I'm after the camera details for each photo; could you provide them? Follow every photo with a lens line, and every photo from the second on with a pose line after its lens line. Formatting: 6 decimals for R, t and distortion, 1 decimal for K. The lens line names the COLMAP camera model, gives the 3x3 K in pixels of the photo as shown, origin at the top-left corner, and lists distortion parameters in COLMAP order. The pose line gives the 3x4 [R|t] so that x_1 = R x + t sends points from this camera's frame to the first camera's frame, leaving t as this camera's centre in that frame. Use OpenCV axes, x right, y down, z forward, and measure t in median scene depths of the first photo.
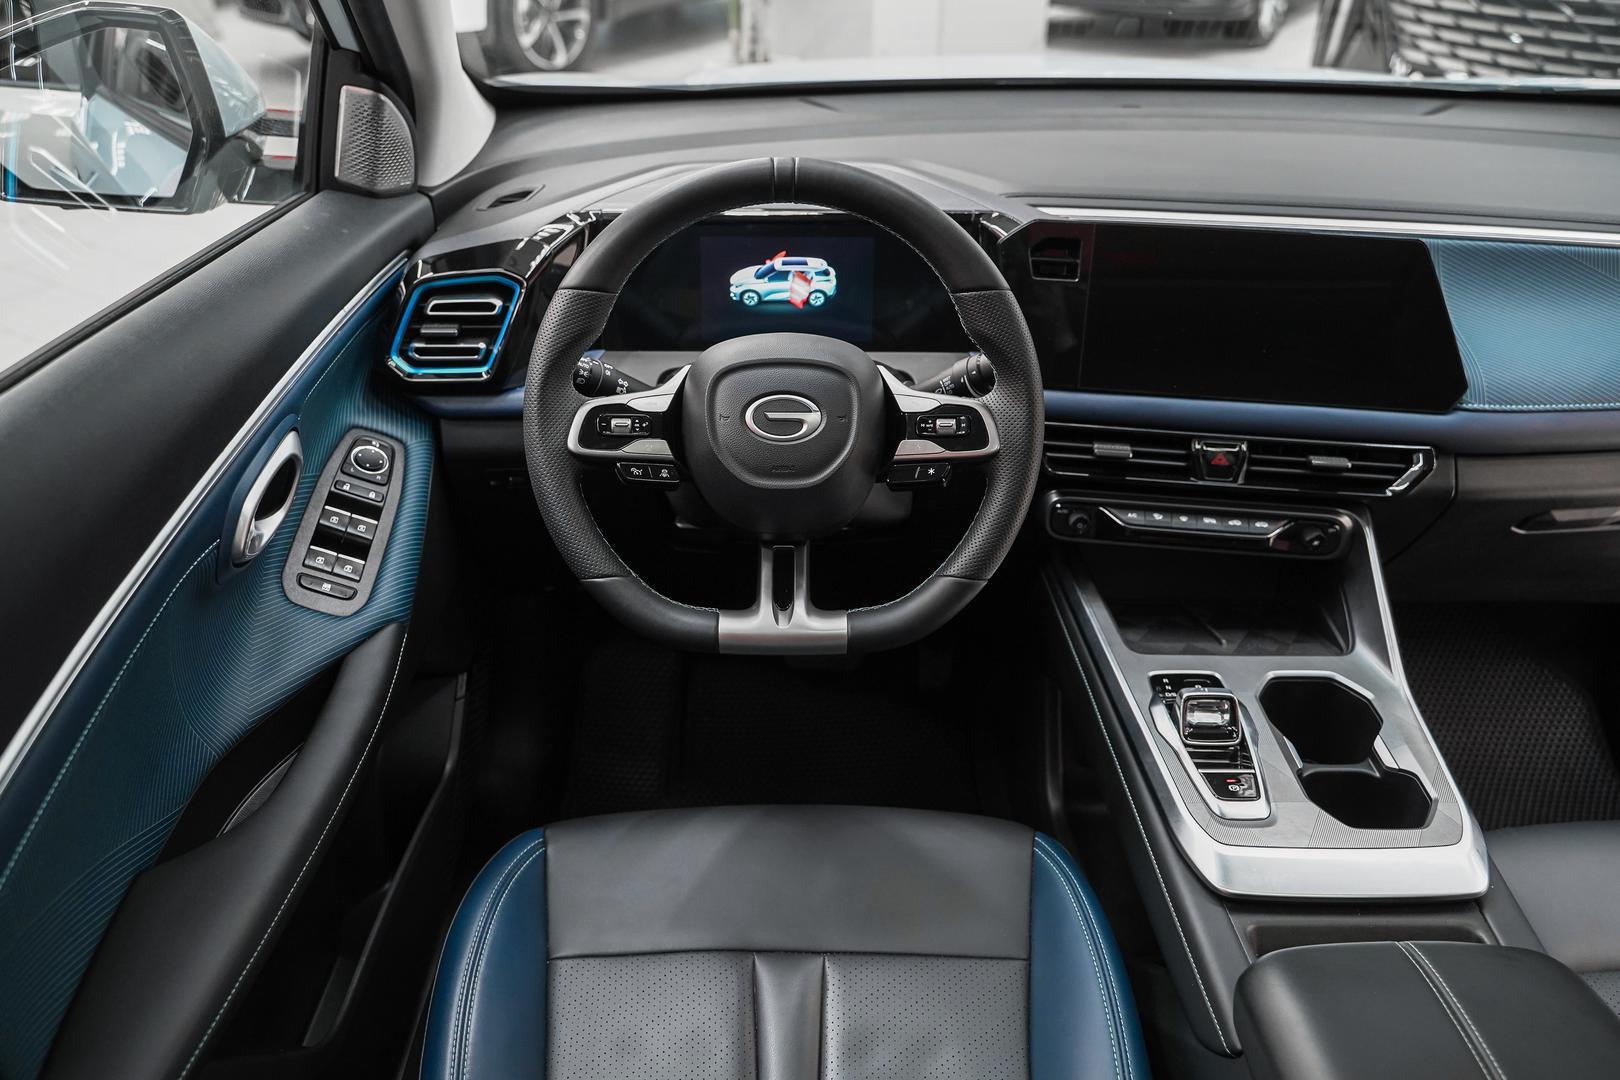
lens RADIAL K [[1291.0, 0, 810.0], [0, 1291.0, 540.0], [0, 0, 1]] dist [-0.003428, 0.000742]
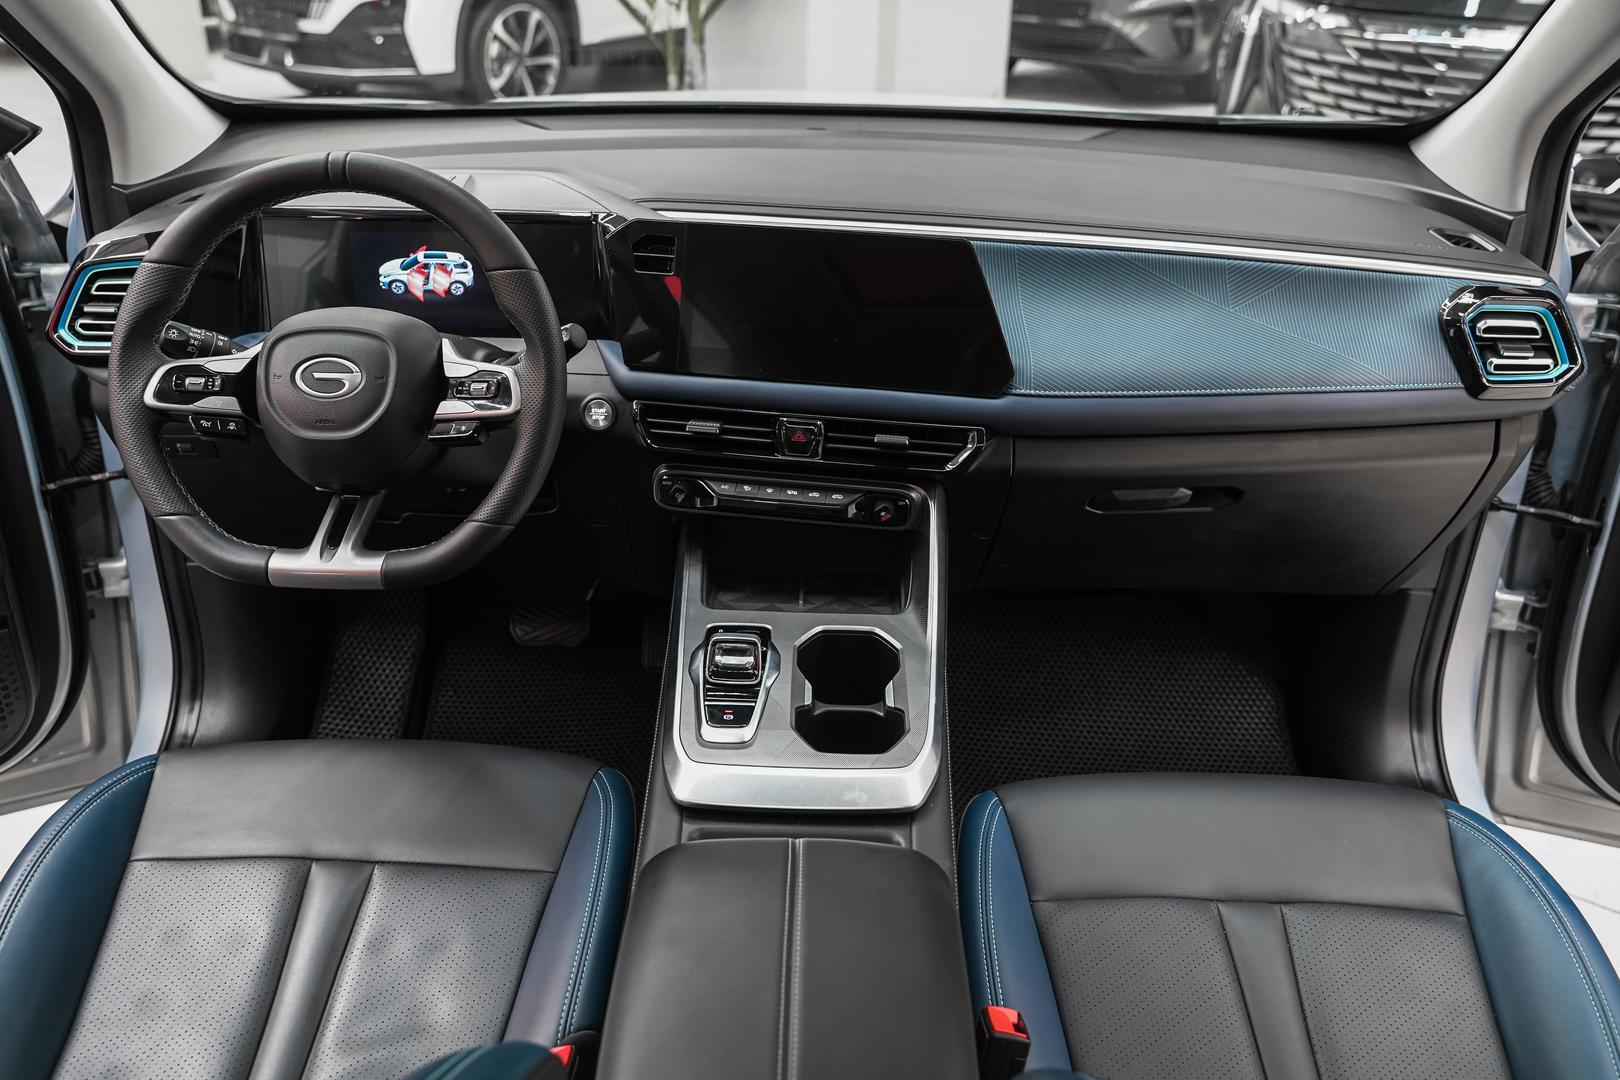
lens RADIAL K [[1291.0, 0, 810.0], [0, 1291.0, 540.0], [0, 0, 1]] dist [-0.003428, 0.000742]
pose [[0.999699, 0.020059, -0.014110, 0.344924], [-0.020561, 0.999126, -0.036402, 0.065969], [0.013368, 0.036681, 0.999238, -0.101086]]
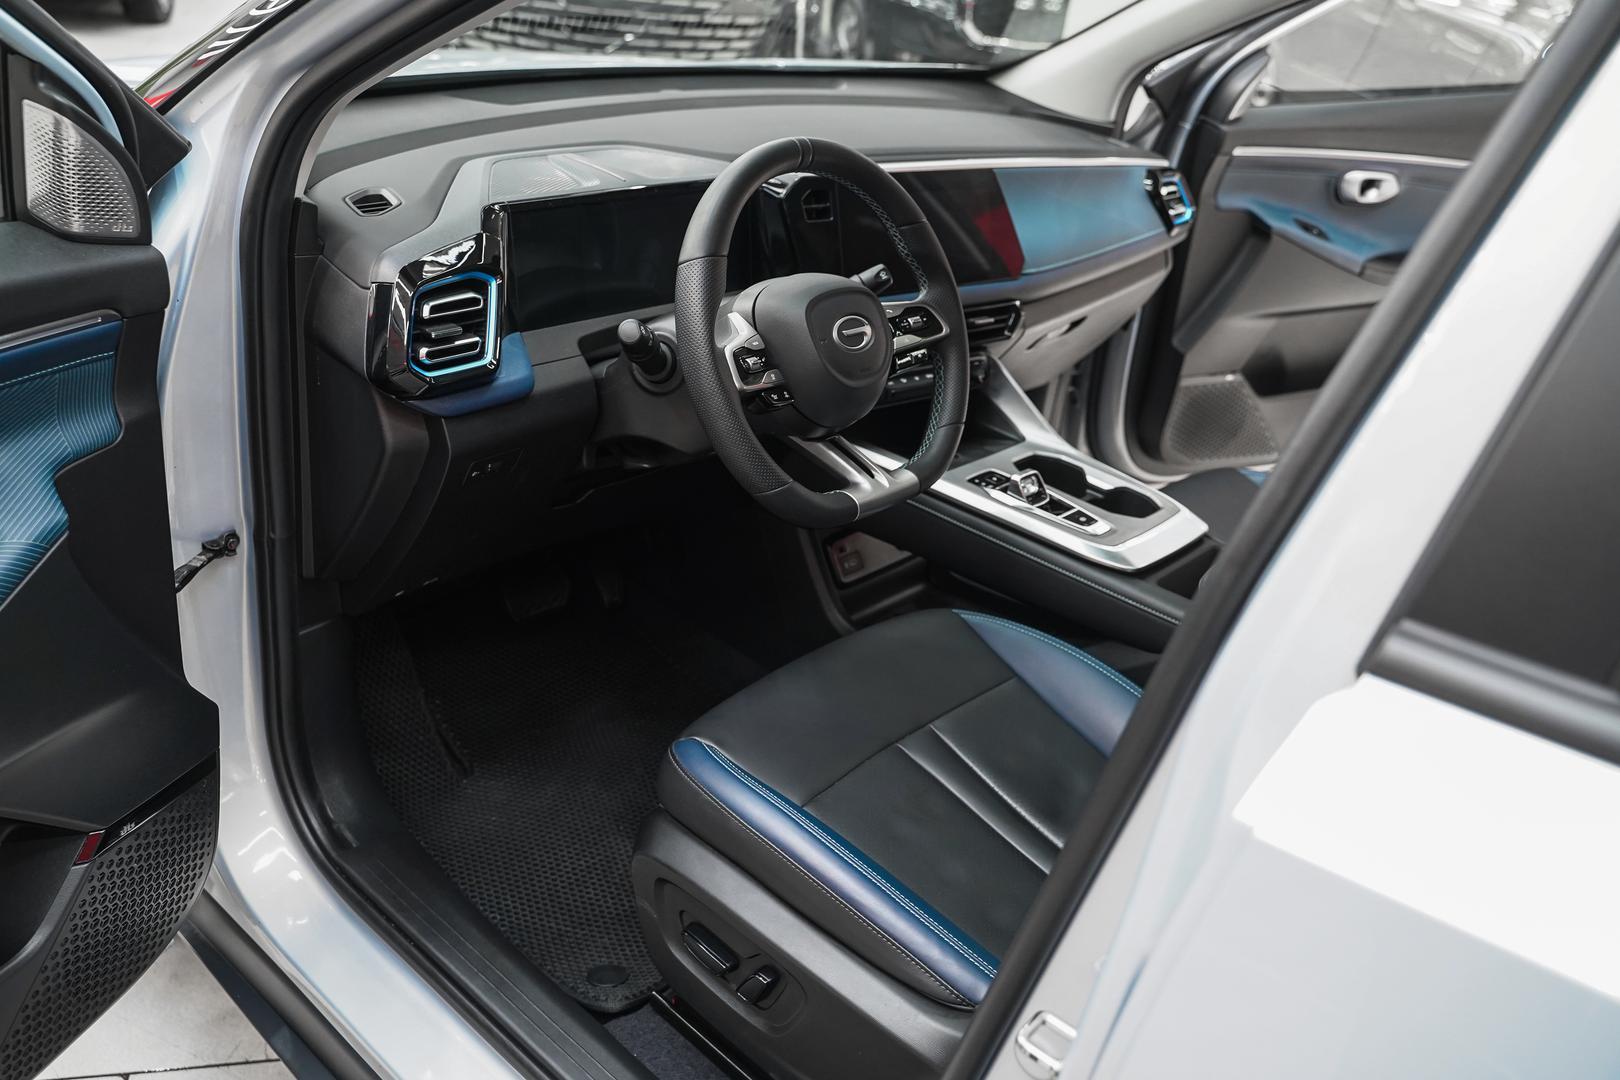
lens RADIAL K [[1291.0, 0, 810.0], [0, 1291.0, 540.0], [0, 0, 1]] dist [-0.003428, 0.000742]
pose [[0.670791, -0.271299, 0.690244, -0.848199], [0.259218, 0.957757, 0.124532, -0.055909], [-0.694871, 0.095389, 0.712780, 0.081064]]
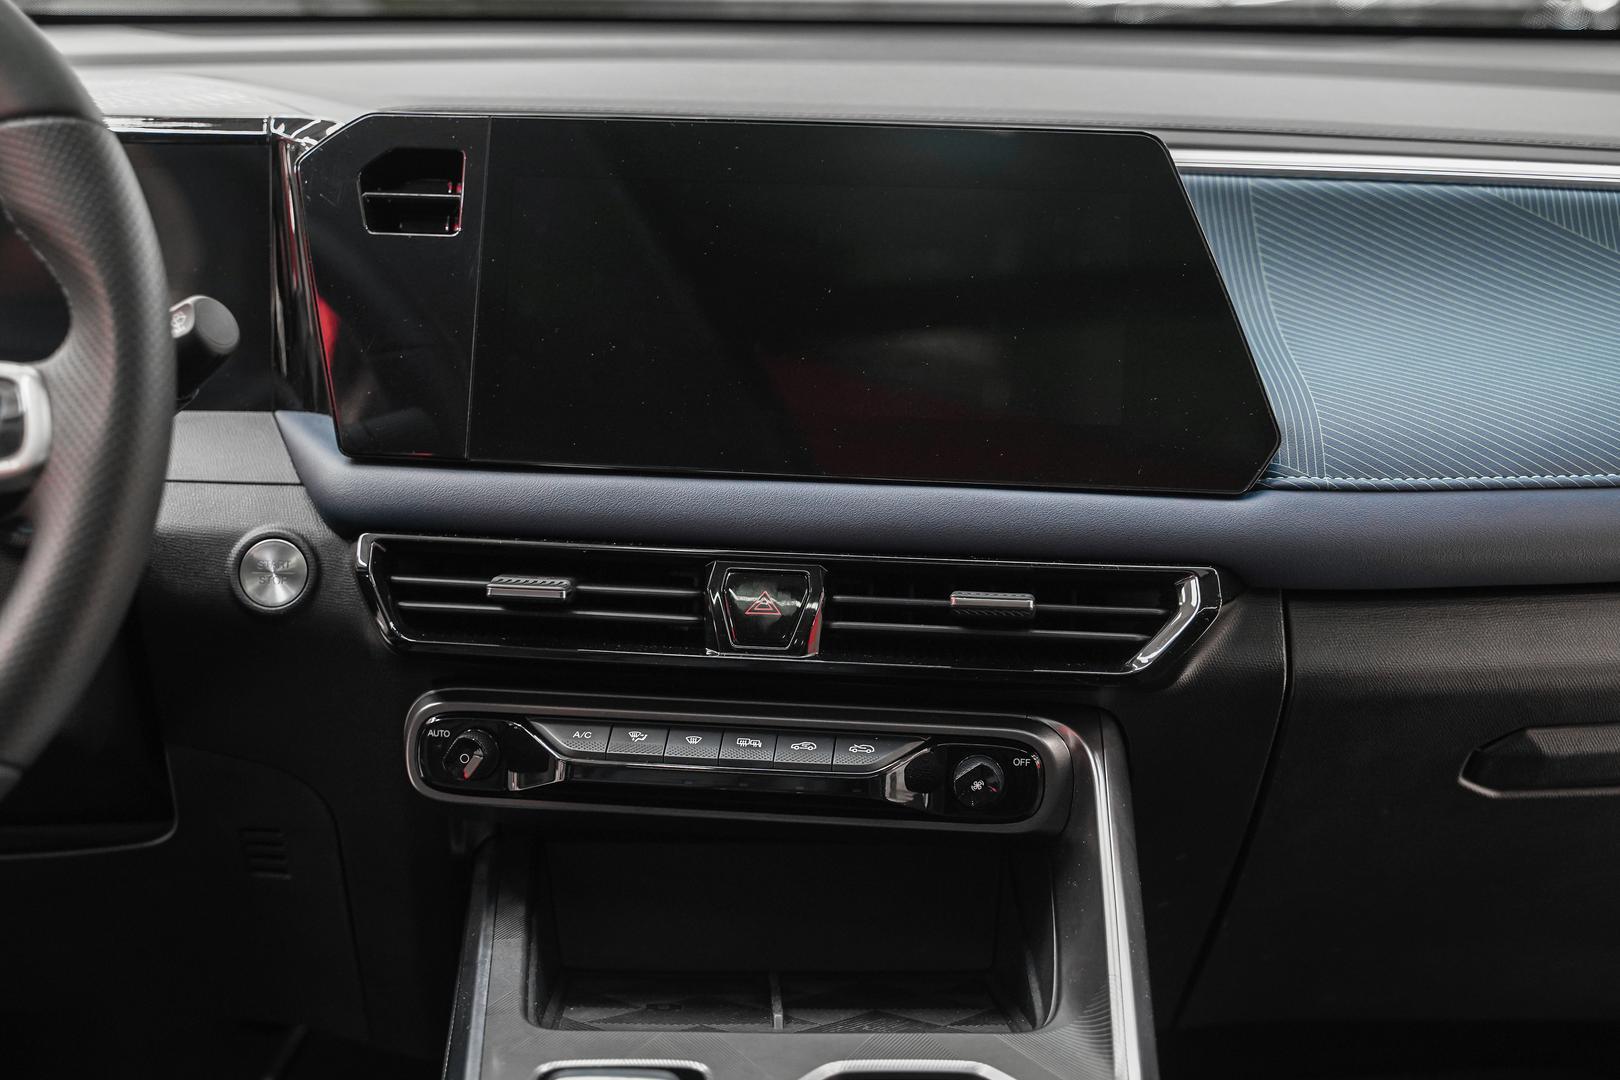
lens RADIAL K [[2371.9, 0, 810.0], [0, 2371.9, 540.0], [0, 0, 1]] dist [0.034806, 0.077033]
pose [[0.999833, -0.000970, 0.018262, 0.319090], [0.005951, 0.961498, -0.274748, 0.144295], [-0.017292, 0.274810, 0.961343, 0.194594]]
